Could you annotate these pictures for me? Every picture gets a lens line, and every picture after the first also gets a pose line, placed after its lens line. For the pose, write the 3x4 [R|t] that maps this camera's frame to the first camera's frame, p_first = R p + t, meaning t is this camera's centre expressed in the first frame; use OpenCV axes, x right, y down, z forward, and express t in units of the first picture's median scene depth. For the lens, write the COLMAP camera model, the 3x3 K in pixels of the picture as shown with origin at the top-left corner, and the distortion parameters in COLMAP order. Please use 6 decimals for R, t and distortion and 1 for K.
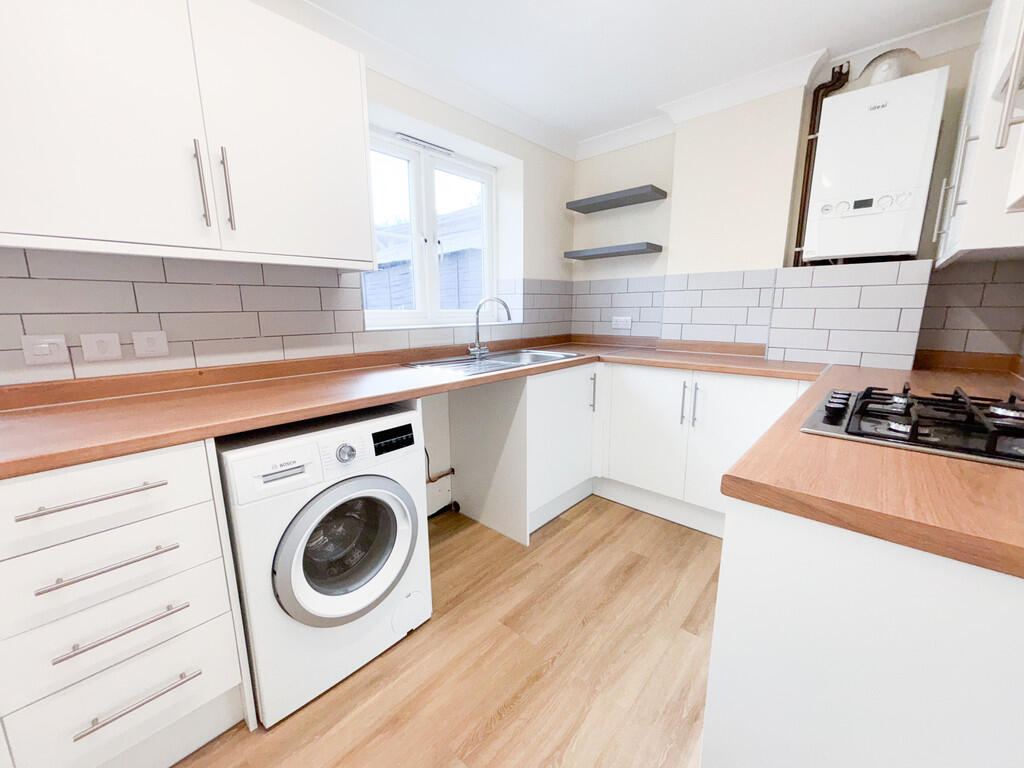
lens RADIAL K [[414.0, 0, 512.0], [0, 414.0, 384.0], [0, 0, 1]] dist [-0.001191, -0.000497]
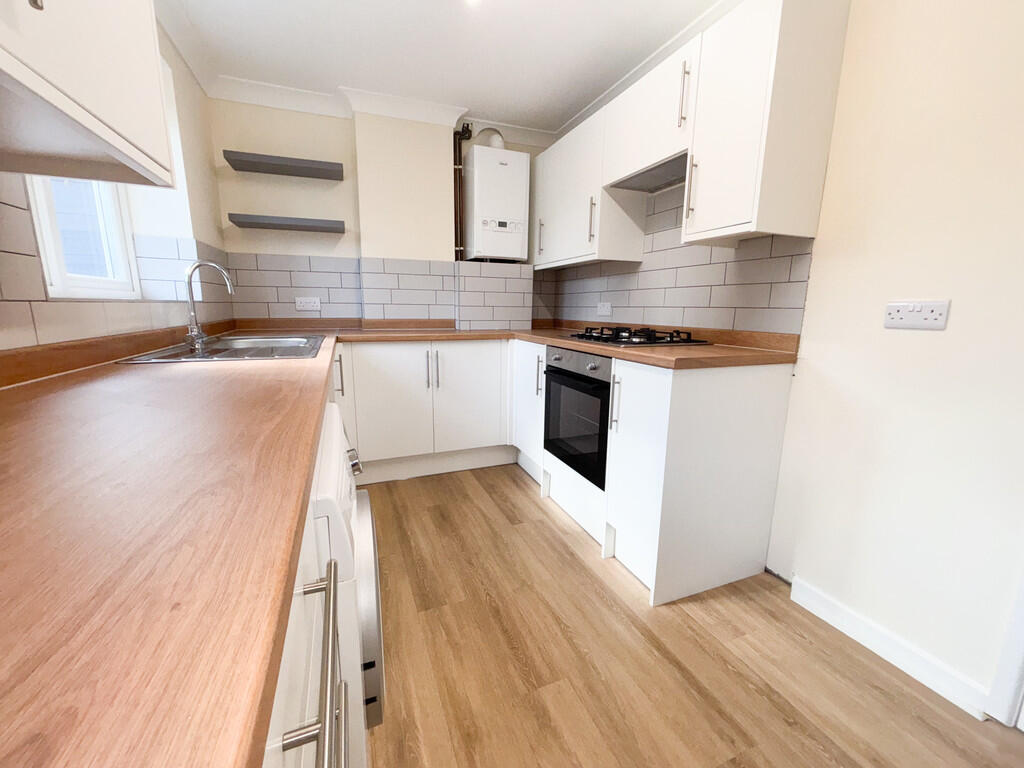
lens RADIAL K [[414.0, 0, 512.0], [0, 414.0, 384.0], [0, 0, 1]] dist [-0.001191, -0.000497]
pose [[0.436367, -0.155725, 0.886190, -0.566566], [0.151787, 0.983534, 0.098089, 0.008511], [-0.886873, 0.091710, 0.452819, 0.288561]]
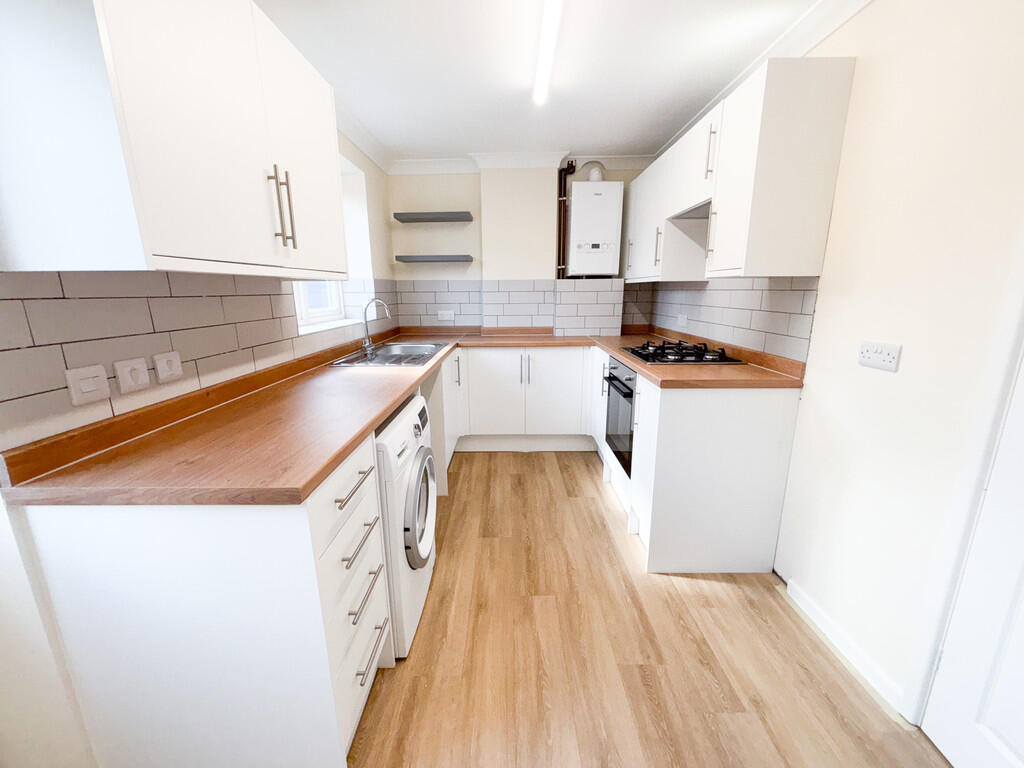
lens RADIAL K [[414.0, 0, 512.0], [0, 414.0, 384.0], [0, 0, 1]] dist [-0.001191, -0.000497]
pose [[0.741844, -0.148033, 0.654029, -0.646264], [0.126098, 0.988725, 0.080759, -0.027970], [-0.658610, 0.022561, 0.752146, -0.104861]]
